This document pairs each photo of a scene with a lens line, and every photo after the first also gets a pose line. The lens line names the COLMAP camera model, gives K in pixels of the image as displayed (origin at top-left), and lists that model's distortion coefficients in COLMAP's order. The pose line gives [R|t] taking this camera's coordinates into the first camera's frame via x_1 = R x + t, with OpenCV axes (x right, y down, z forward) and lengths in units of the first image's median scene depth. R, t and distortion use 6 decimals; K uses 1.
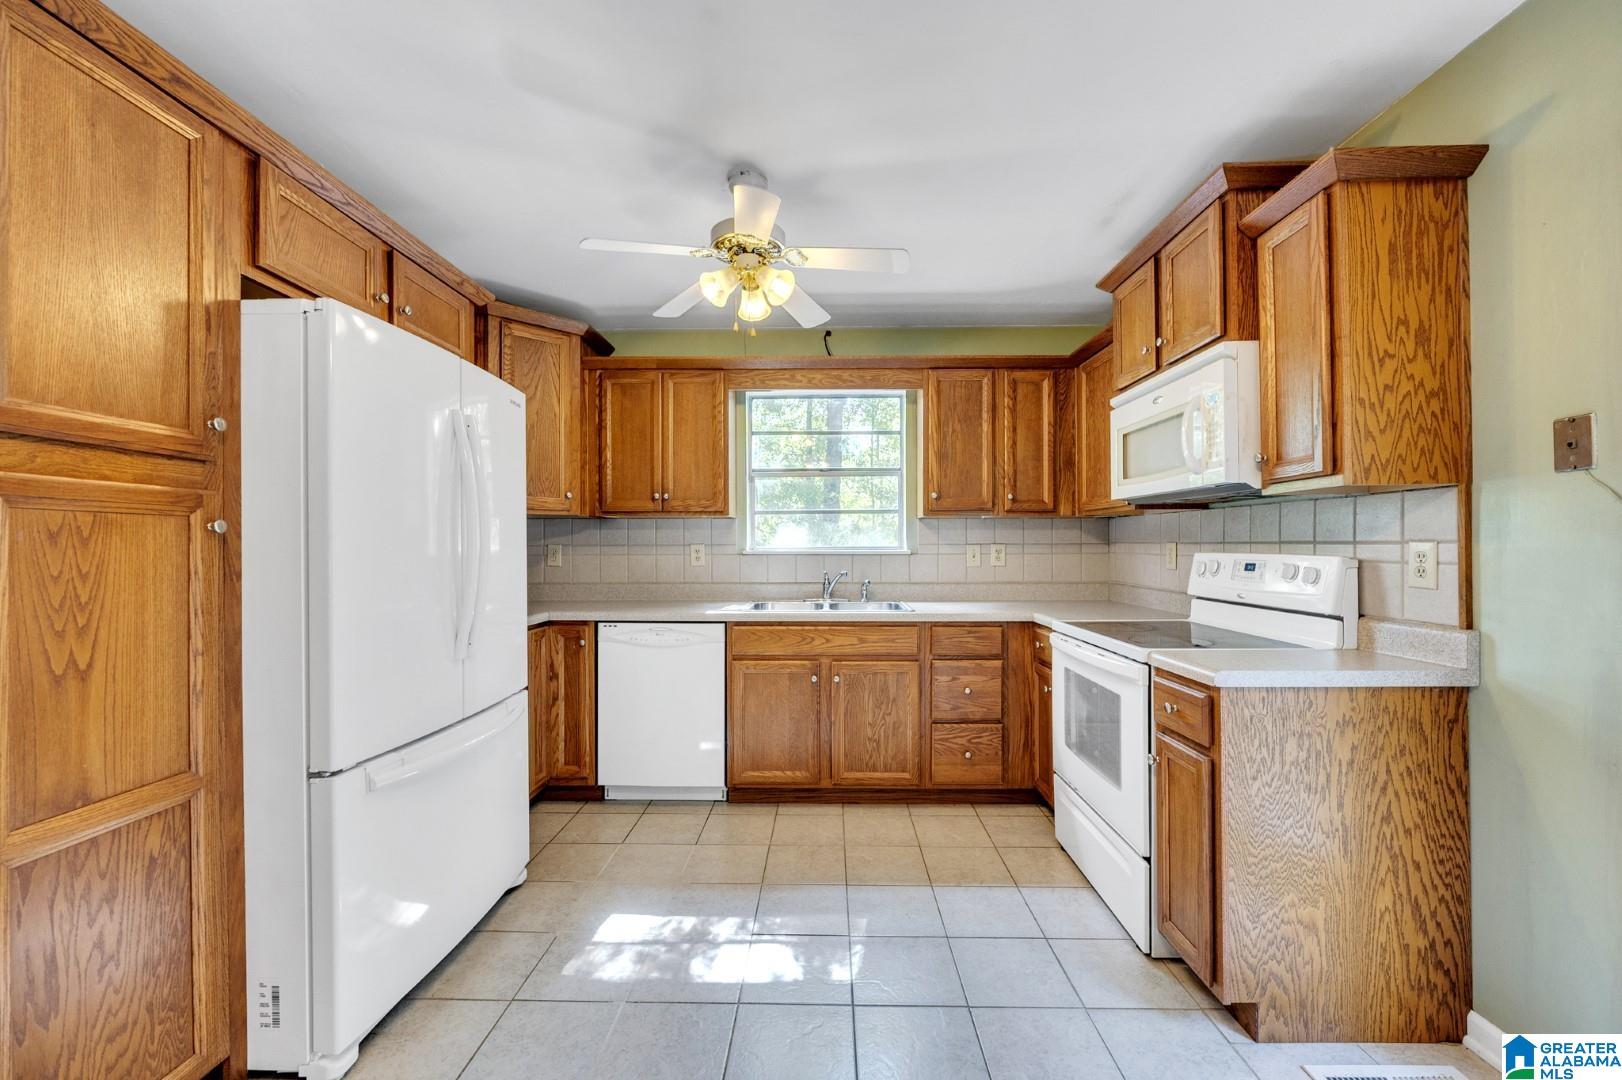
lens RADIAL K [[643.4, 0, 814.3], [0, 643.4, 547.0], [0, 0, 1]] dist [-0.004059, 0.000348]
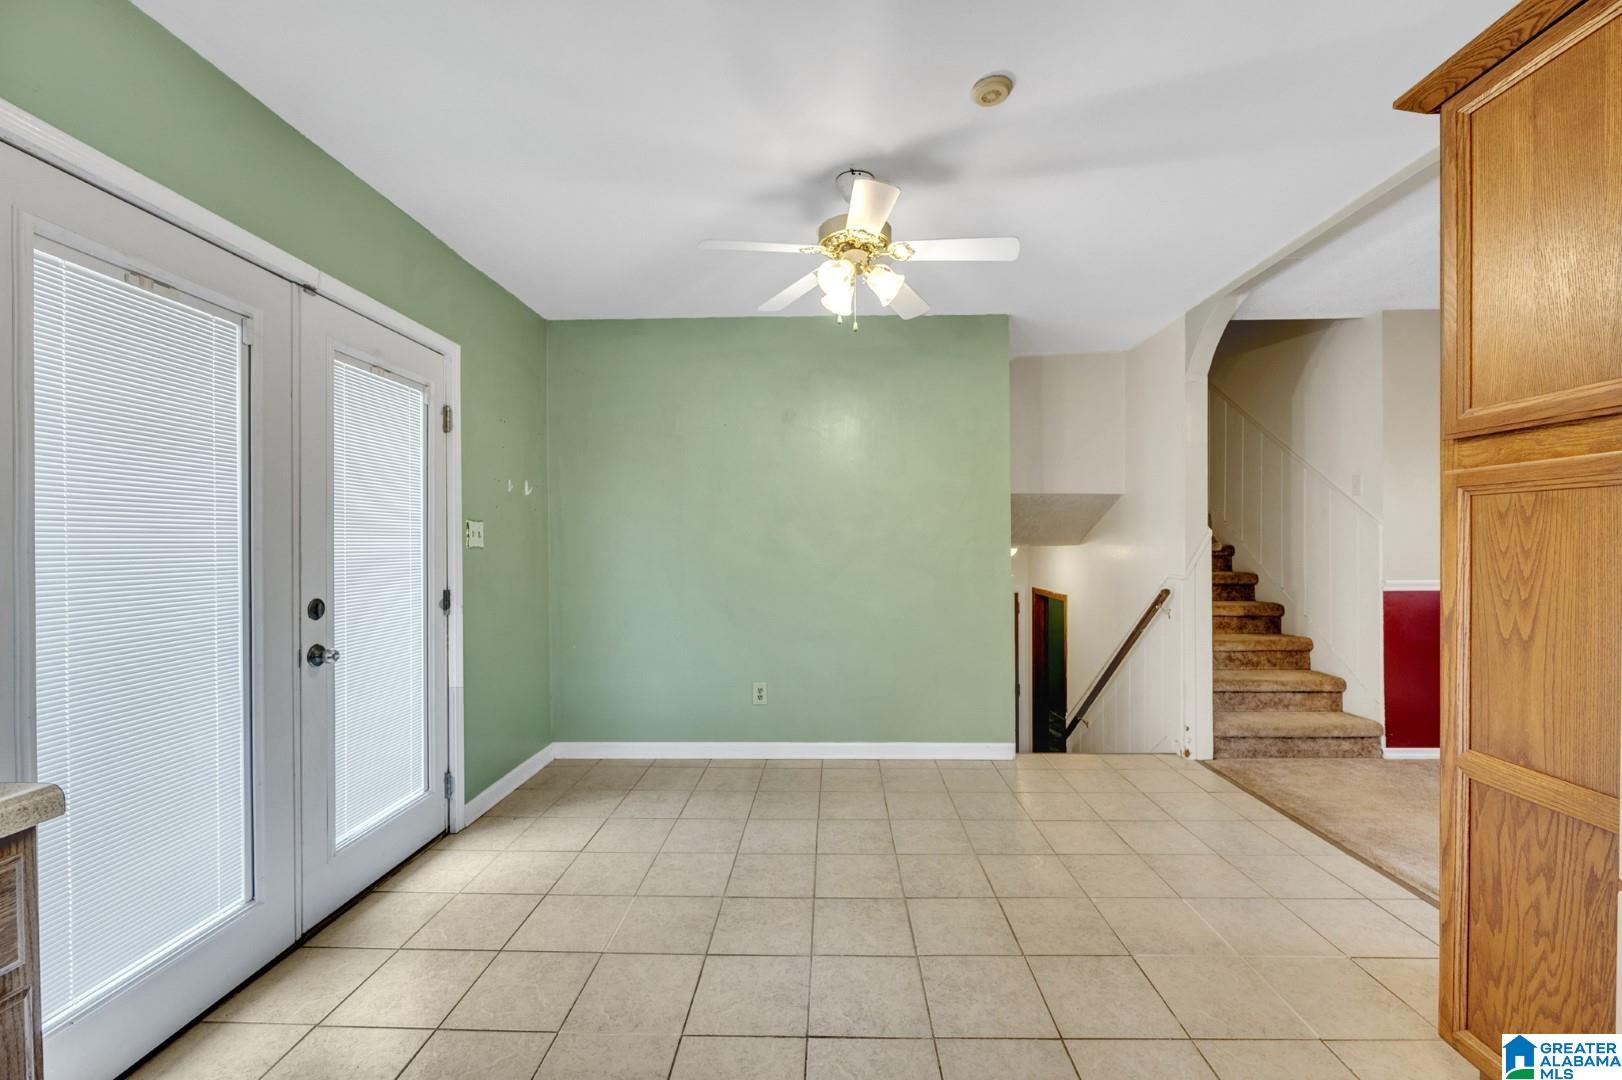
lens RADIAL K [[643.4, 0, 814.3], [0, 643.4, 547.0], [0, 0, 1]] dist [-0.004059, 0.000348]
pose [[-0.999940, 0.010197, 0.004113, 0.020705], [0.010221, 0.999931, 0.005707, 0.008921], [-0.004055, 0.005749, -0.999975, 1.034585]]
